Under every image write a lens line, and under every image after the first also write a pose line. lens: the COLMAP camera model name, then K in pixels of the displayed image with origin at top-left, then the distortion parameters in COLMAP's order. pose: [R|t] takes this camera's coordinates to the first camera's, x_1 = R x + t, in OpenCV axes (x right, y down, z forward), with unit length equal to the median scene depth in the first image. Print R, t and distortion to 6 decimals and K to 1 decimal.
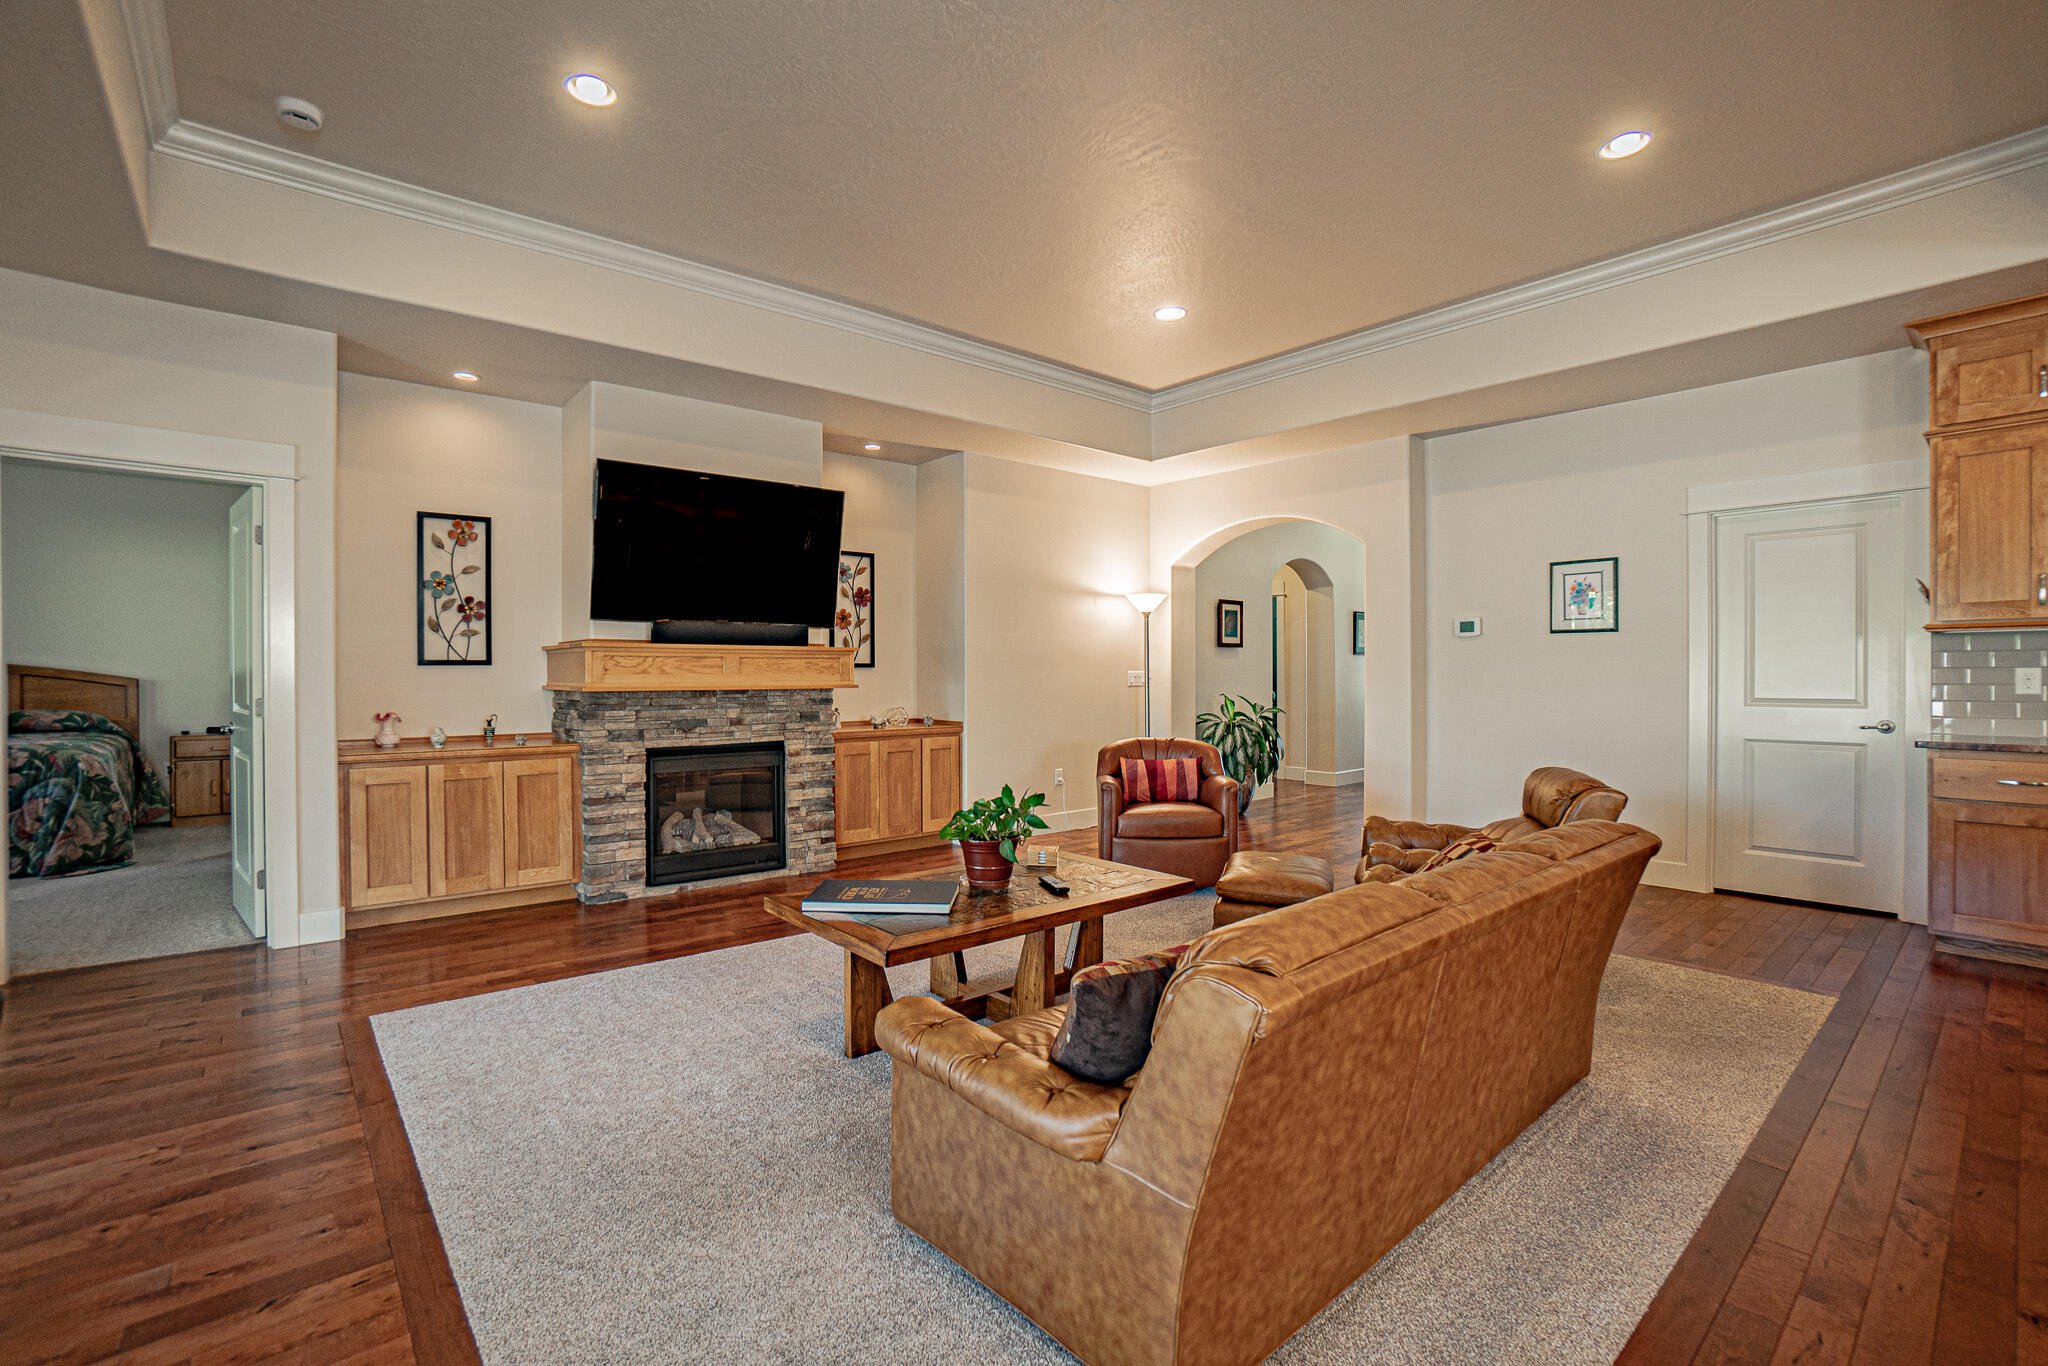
lens RADIAL K [[920.2, 0, 1024.0], [0, 920.2, 683.0], [0, 0, 1]] dist [-0.066697, 0.026690]
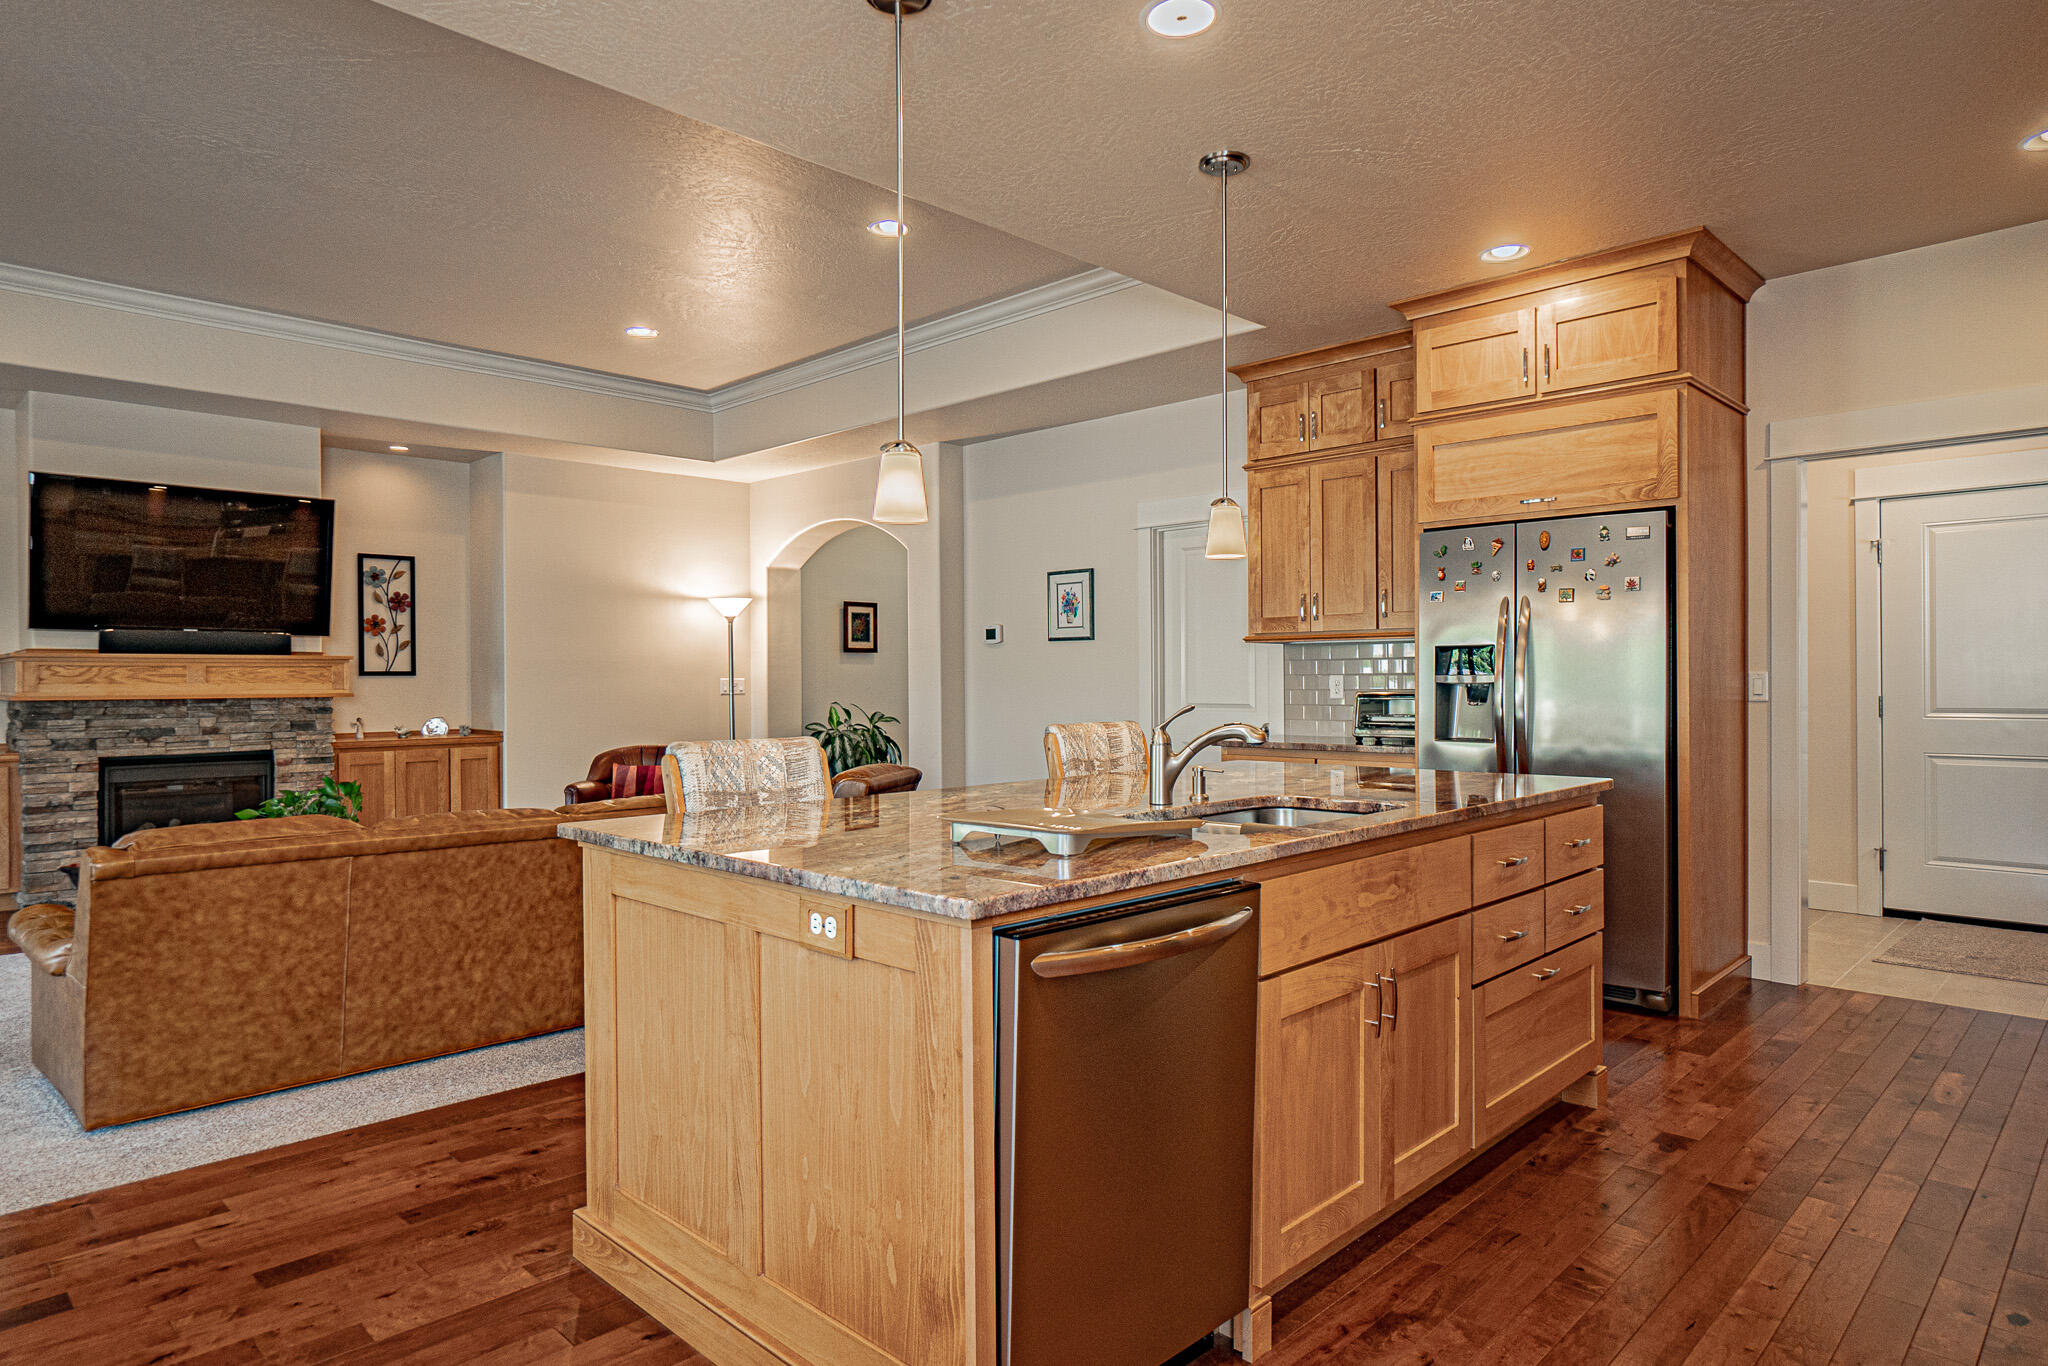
lens RADIAL K [[1206.0, 0, 1024.0], [0, 1206.0, 683.0], [0, 0, 1]] dist [-0.000893, 0.004394]
pose [[0.996942, -0.002454, 0.078110, 0.515683], [0.002985, 0.999973, -0.006679, 0.001788], [-0.078091, 0.006892, 0.996922, -0.421939]]
